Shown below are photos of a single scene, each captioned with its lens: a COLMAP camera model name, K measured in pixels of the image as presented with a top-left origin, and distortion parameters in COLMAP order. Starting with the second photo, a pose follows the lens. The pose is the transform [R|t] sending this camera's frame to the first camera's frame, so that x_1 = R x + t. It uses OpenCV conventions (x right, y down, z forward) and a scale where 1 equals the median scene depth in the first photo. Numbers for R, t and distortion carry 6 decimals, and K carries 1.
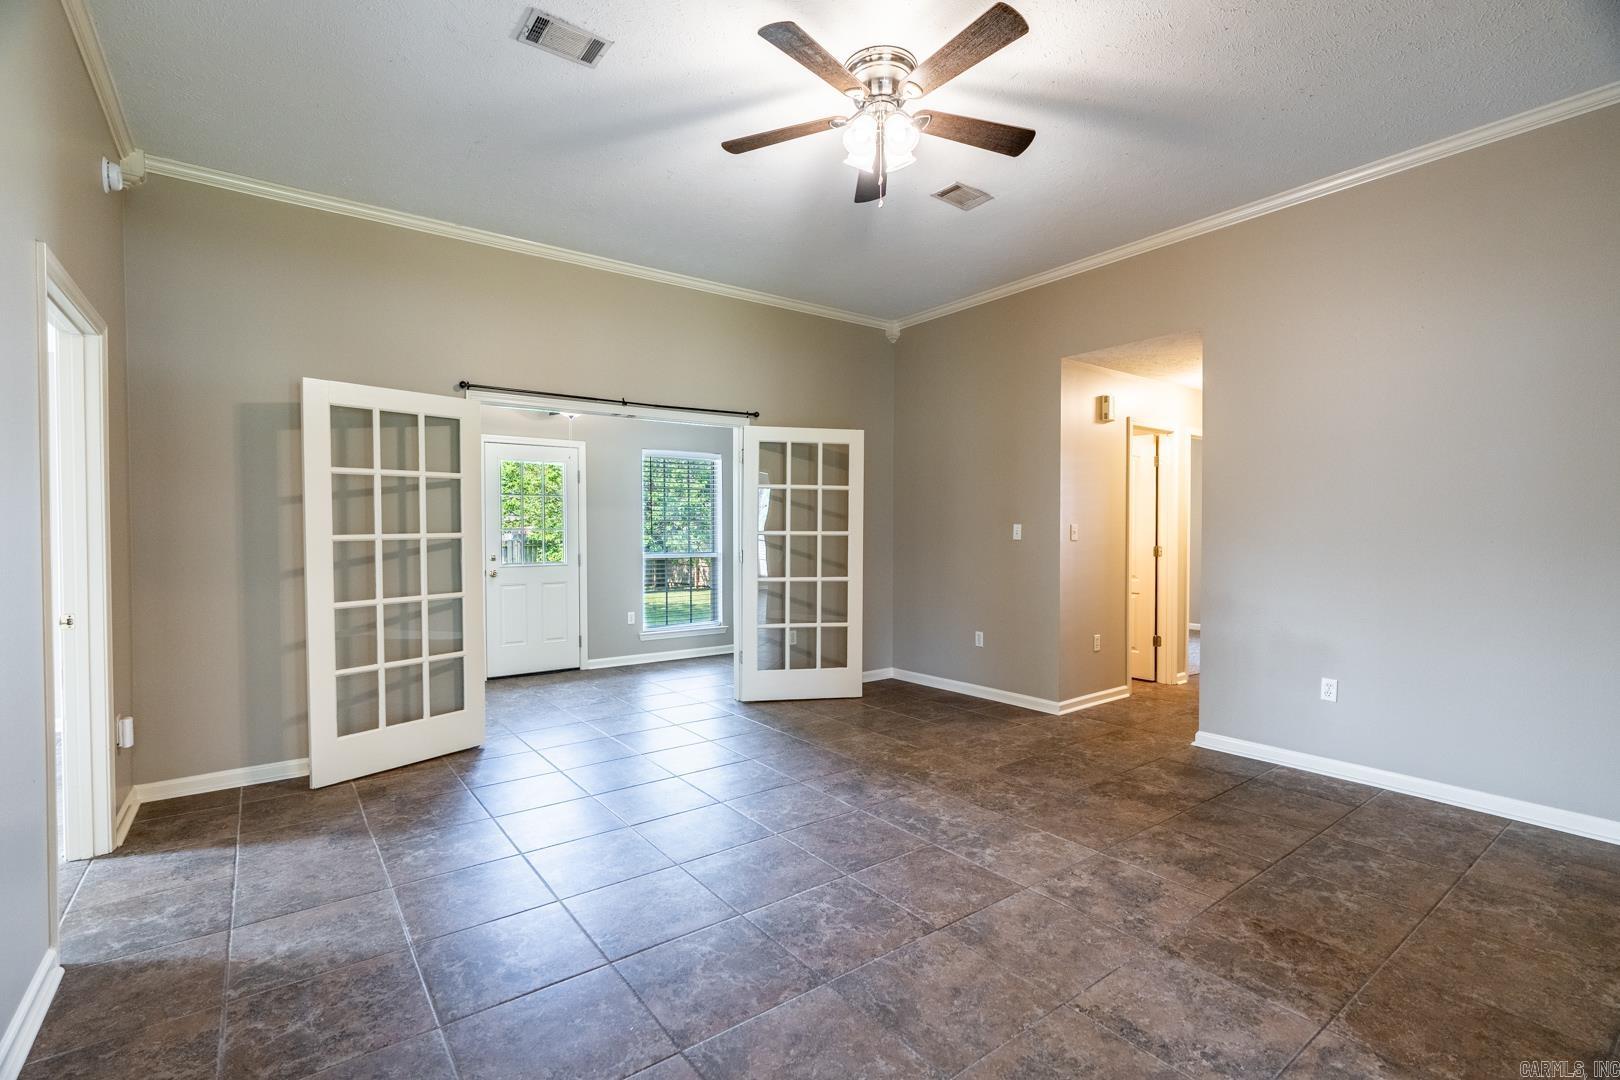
lens RADIAL K [[733.1, 0, 807.8], [0, 733.1, 540.1], [0, 0, 1]] dist [-0.010488, 0.002970]
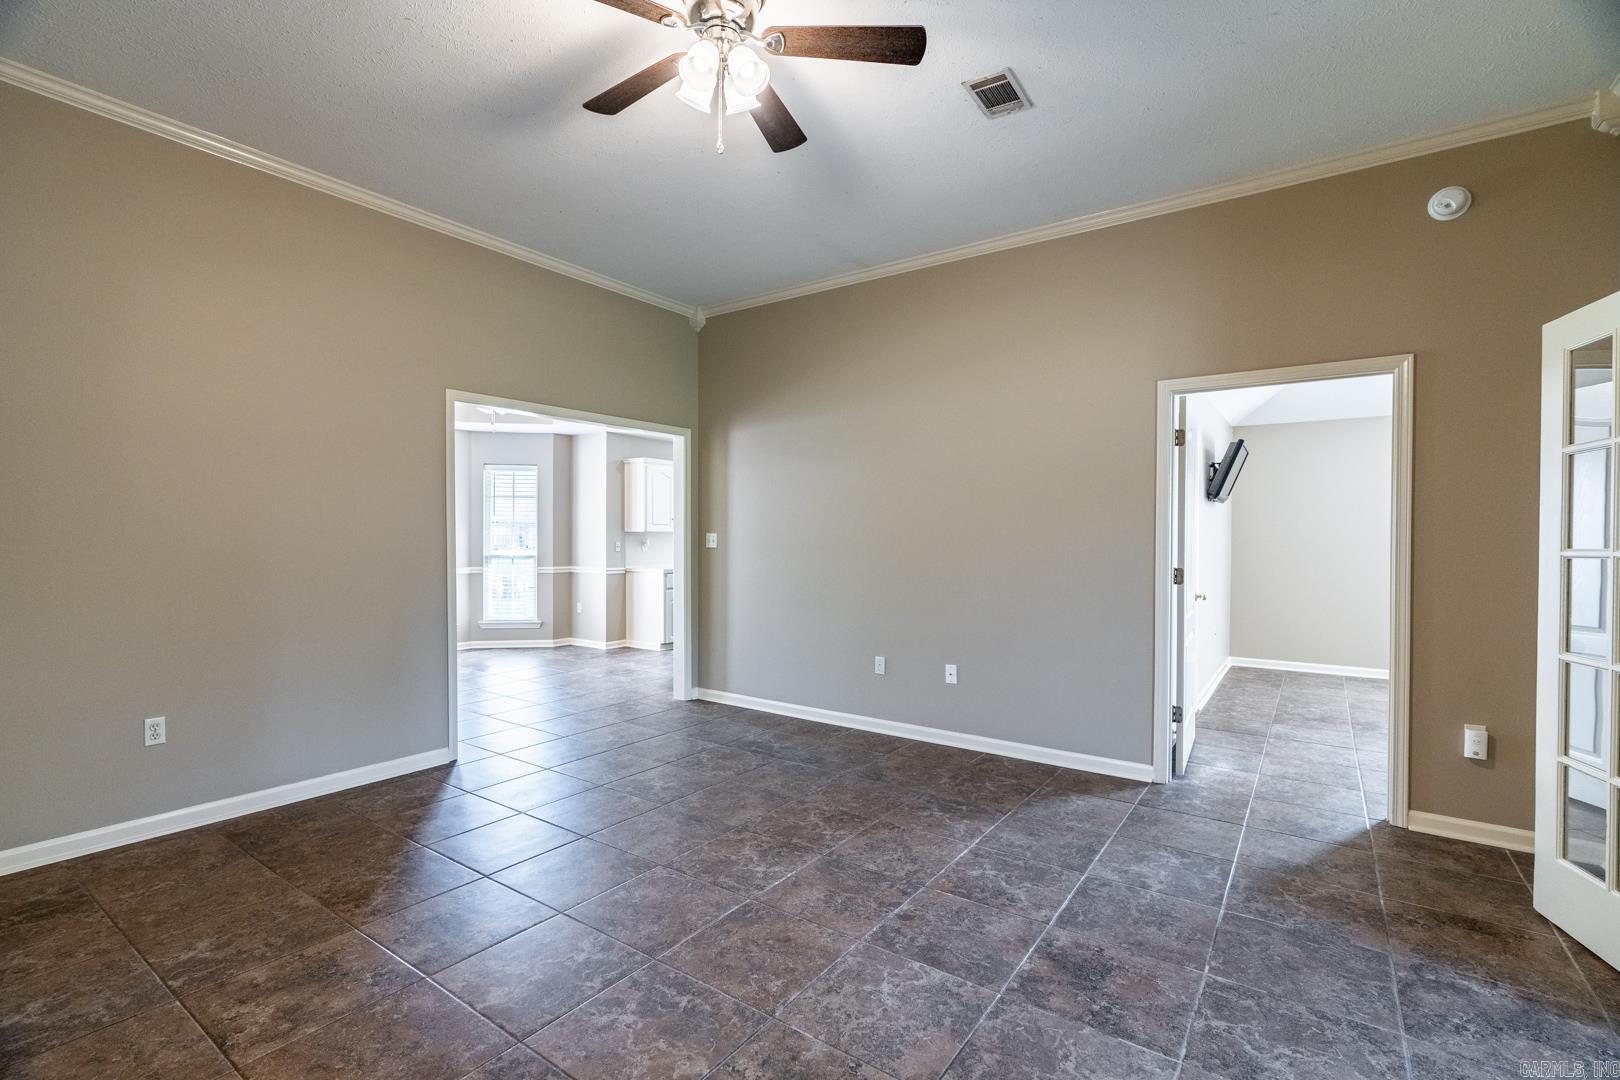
lens RADIAL K [[733.1, 0, 809.6], [0, 733.1, 552.1], [0, 0, 1]] dist [-0.010488, 0.002970]
pose [[-0.950639, 0.003036, -0.310283, 0.293337], [-0.008859, 0.999279, 0.036918, -0.033587], [0.310172, 0.037845, -0.949927, 2.041851]]
